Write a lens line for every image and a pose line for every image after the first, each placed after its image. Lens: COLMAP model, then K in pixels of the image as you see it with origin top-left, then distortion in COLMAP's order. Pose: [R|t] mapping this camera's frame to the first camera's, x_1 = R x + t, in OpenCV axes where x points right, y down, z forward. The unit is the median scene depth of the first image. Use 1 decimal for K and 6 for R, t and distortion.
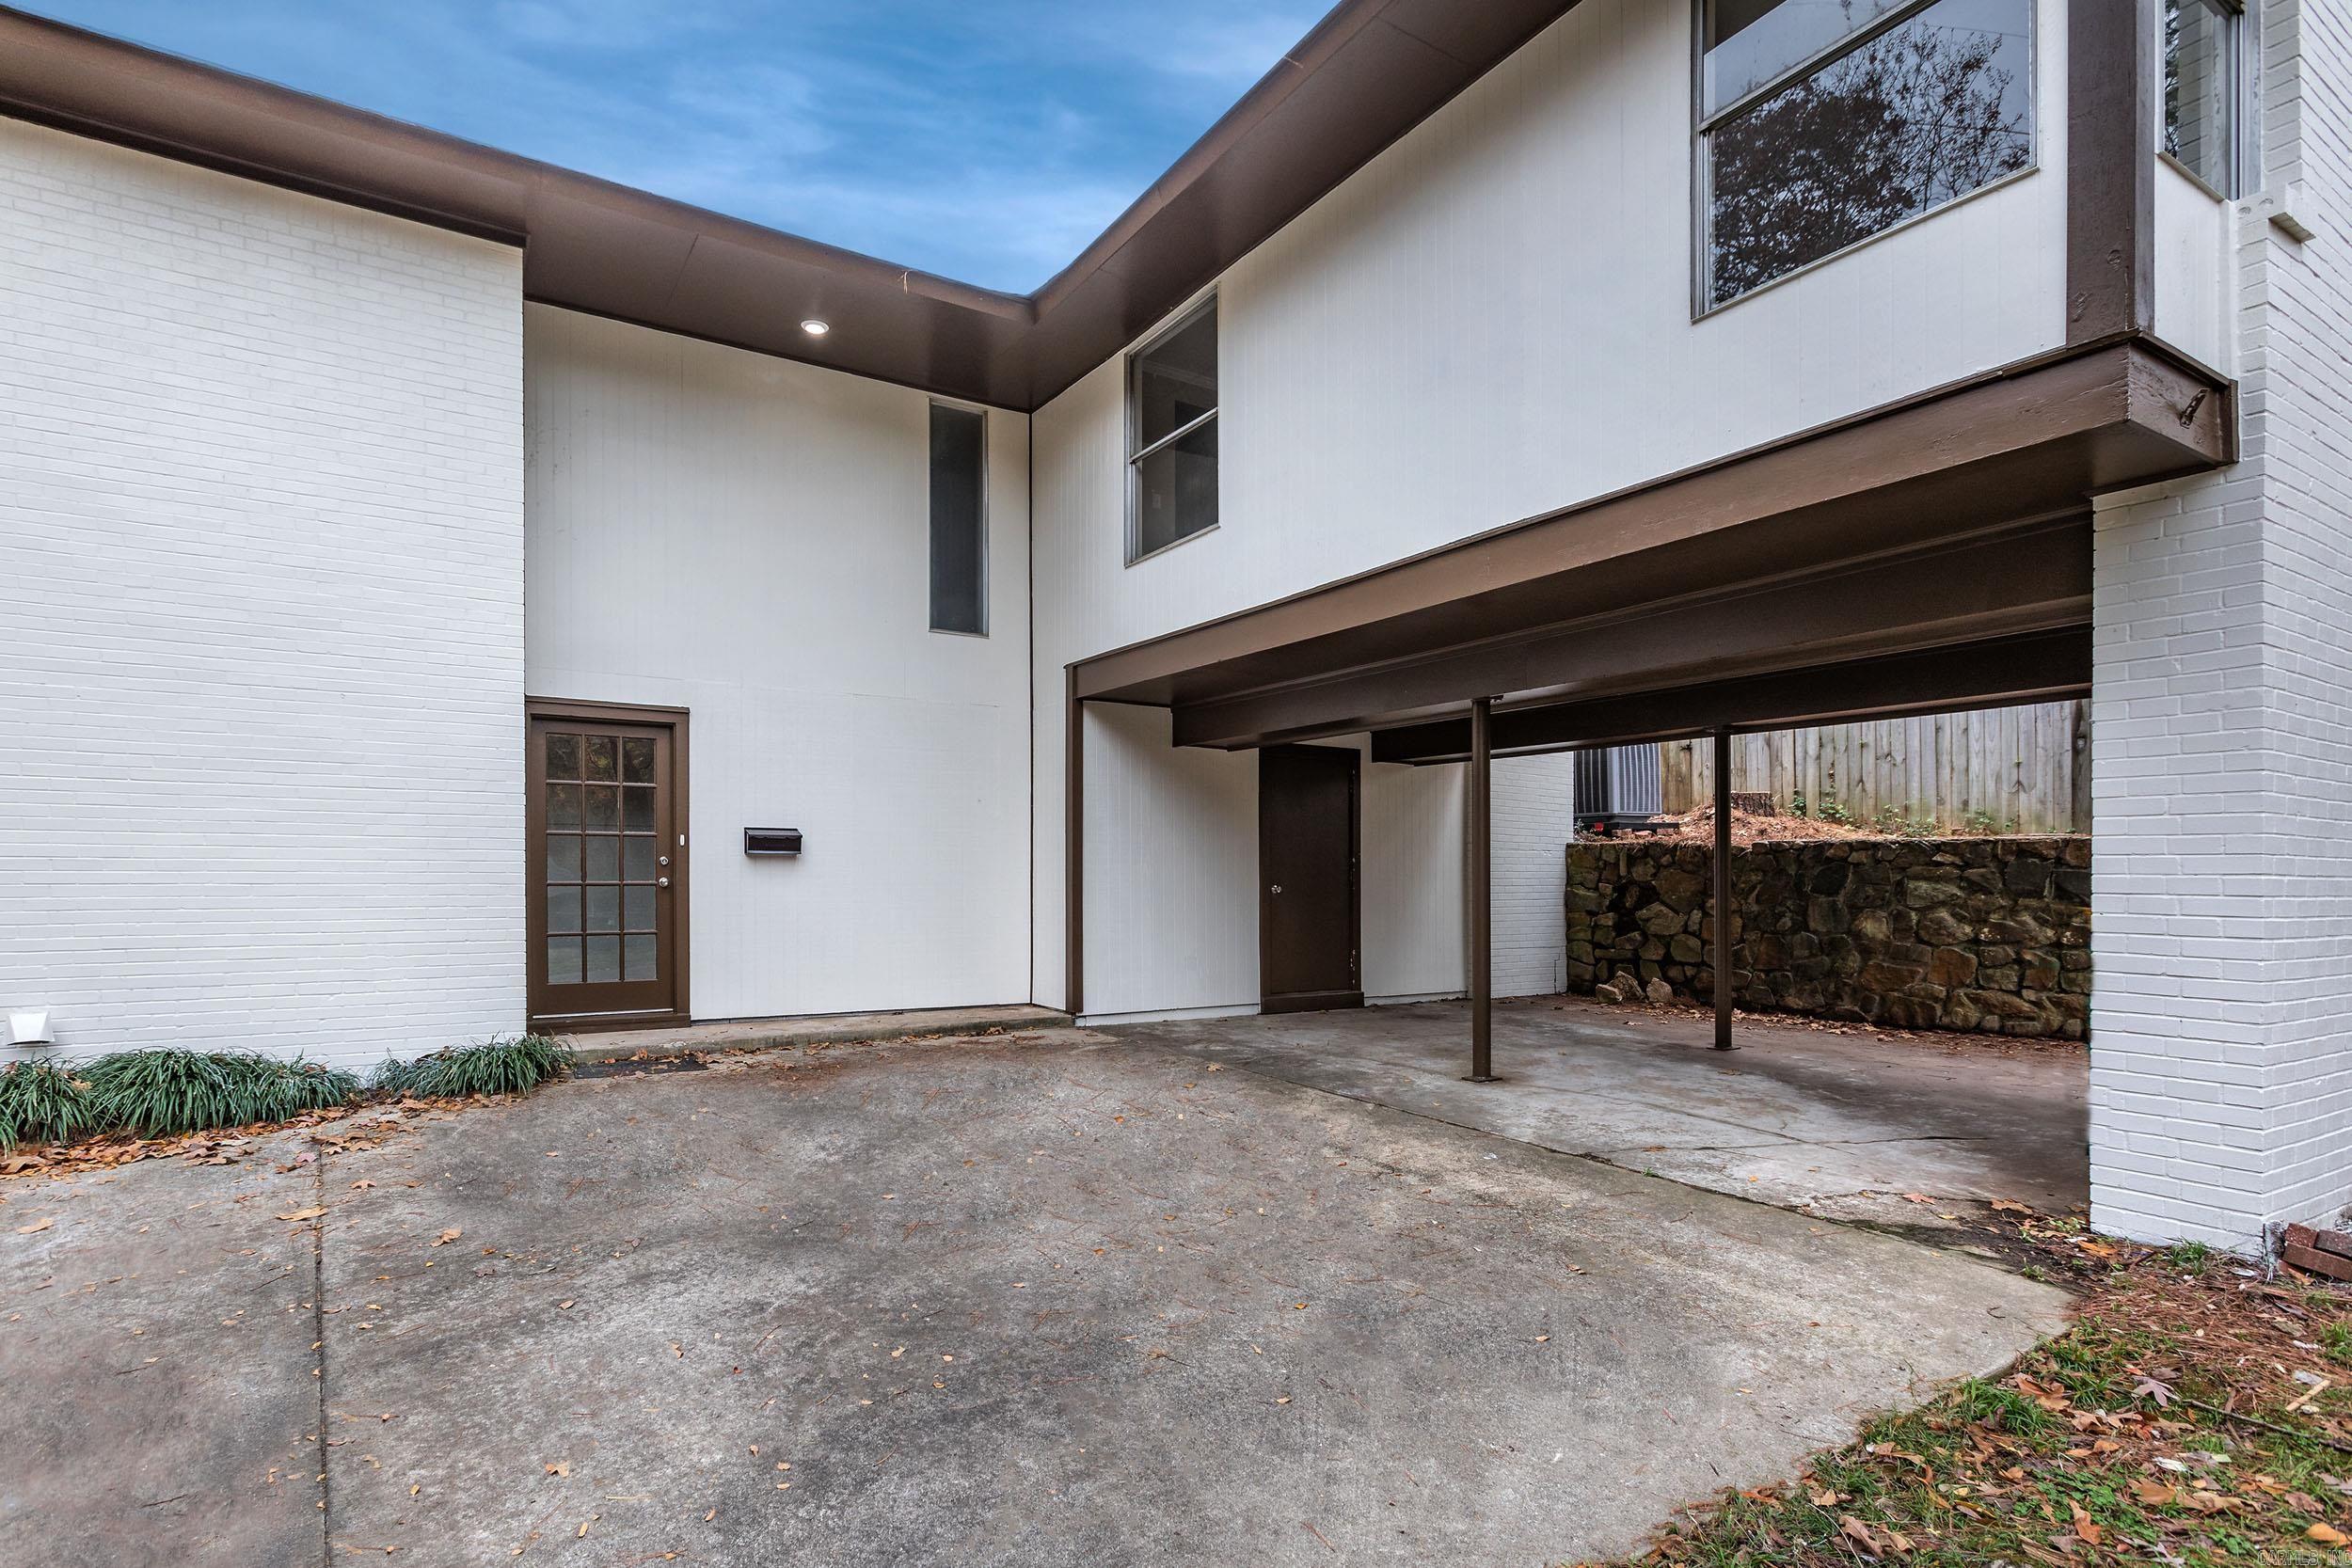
lens RADIAL K [[1126.1, 0, 1175.9], [0, 1126.1, 787.0], [0, 0, 1]] dist [-0.001729, 0.000854]
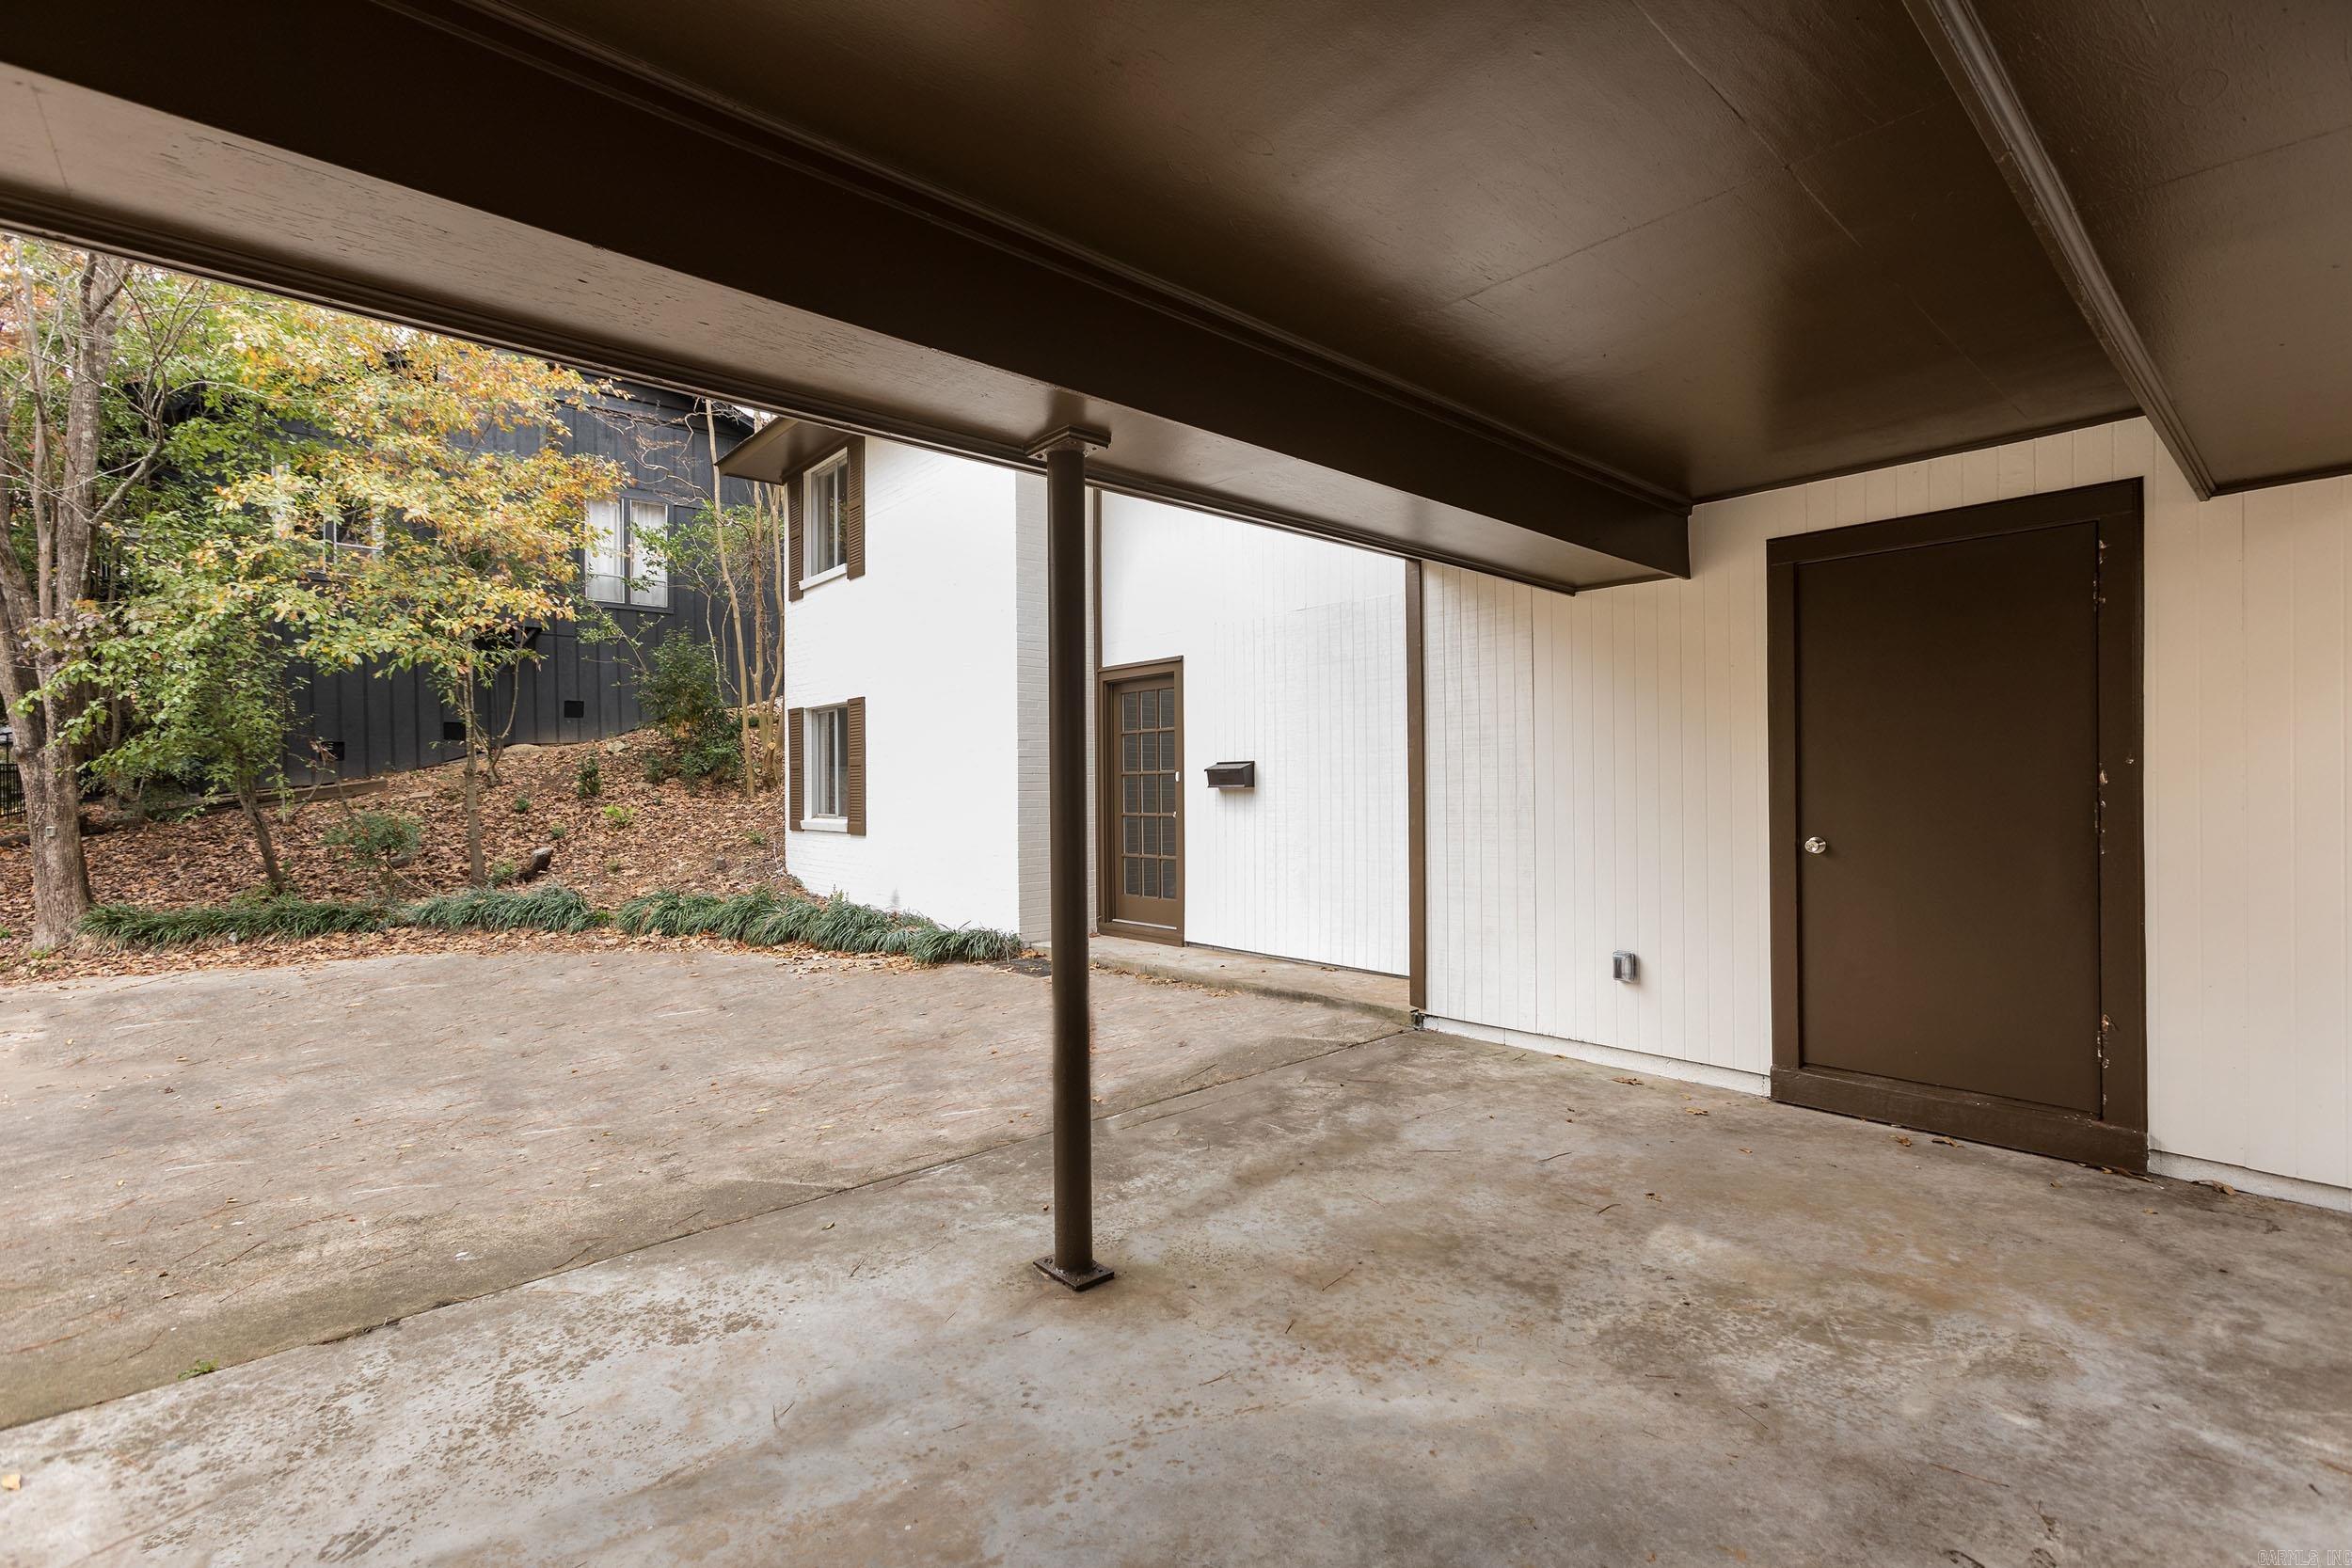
lens RADIAL K [[1079.6, 0, 1174.0], [0, 1079.6, 783.8], [0, 0, 1]] dist [-0.008866, 0.006086]
pose [[0.155980, -0.013822, -0.987664, 0.612008], [0.082308, 0.996607, -0.000948, 0.054939], [0.984325, -0.081144, 0.156588, 0.840632]]
